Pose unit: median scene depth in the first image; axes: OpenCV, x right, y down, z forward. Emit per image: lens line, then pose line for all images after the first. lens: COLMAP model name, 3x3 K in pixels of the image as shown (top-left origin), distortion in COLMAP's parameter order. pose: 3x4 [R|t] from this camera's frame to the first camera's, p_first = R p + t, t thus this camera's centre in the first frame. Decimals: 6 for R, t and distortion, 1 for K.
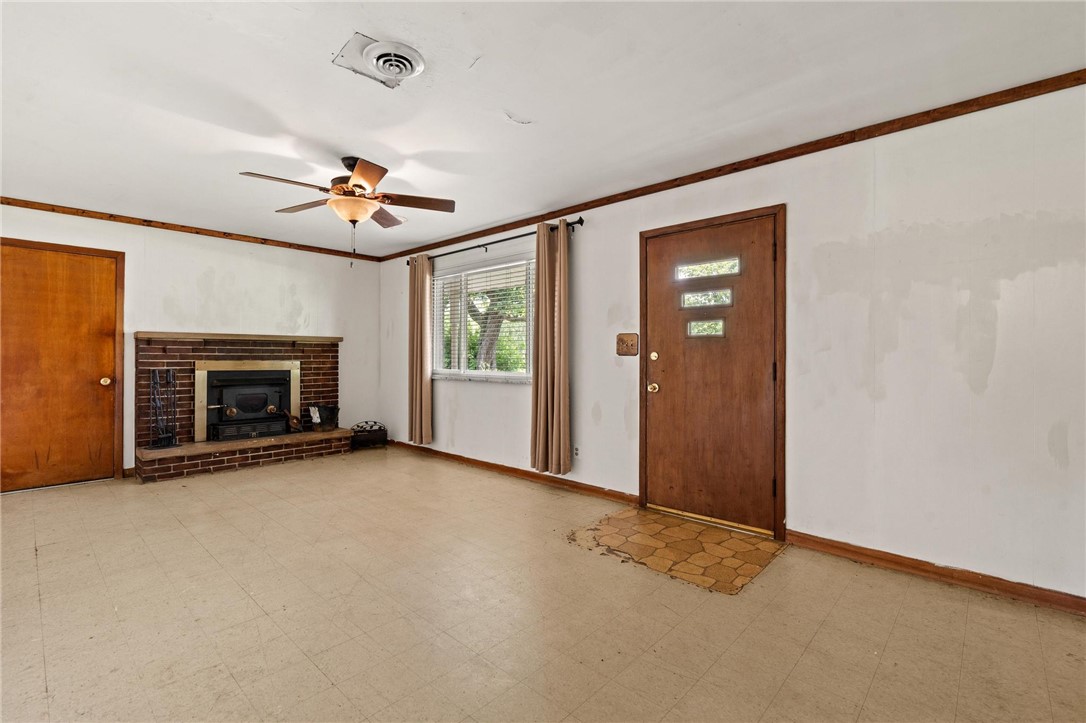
lens RADIAL K [[492.9, 0, 548.0], [0, 492.9, 358.8], [0, 0, 1]] dist [-0.002857, -0.000369]
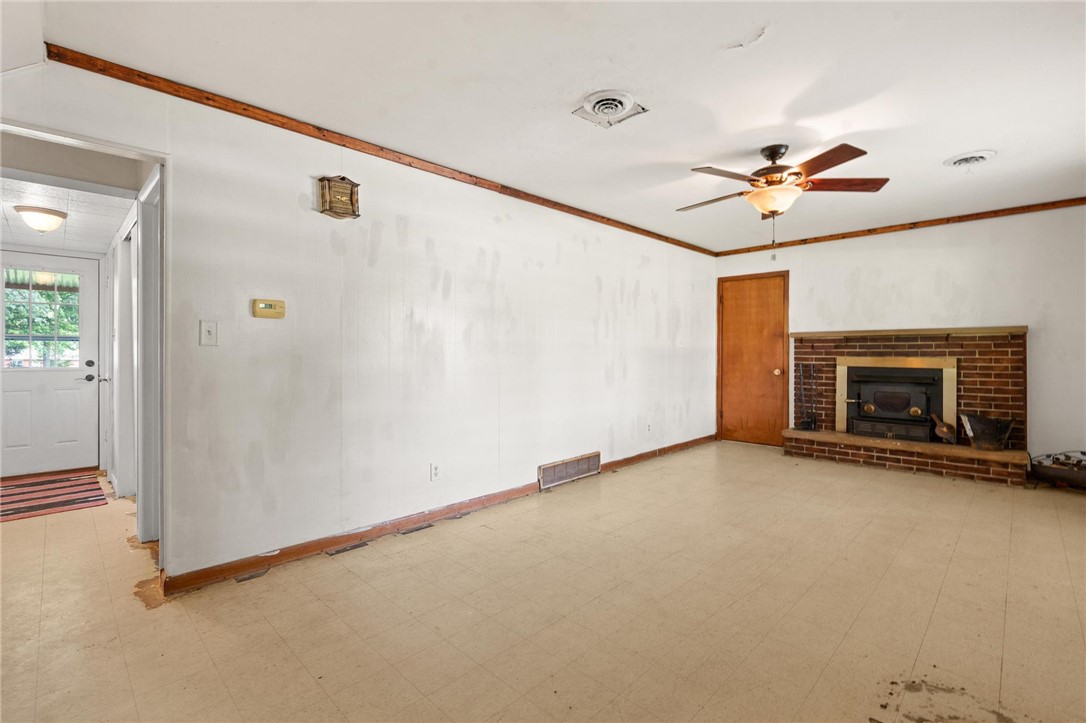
lens RADIAL K [[492.9, 0, 546.9], [0, 492.9, 355.1], [0, 0, 1]] dist [-0.002857, -0.000369]
pose [[-0.036358, 0.002680, -0.999335, 0.493904], [-0.003262, 0.999991, 0.002800, -0.000408], [0.999333, 0.003362, -0.036349, 0.500295]]
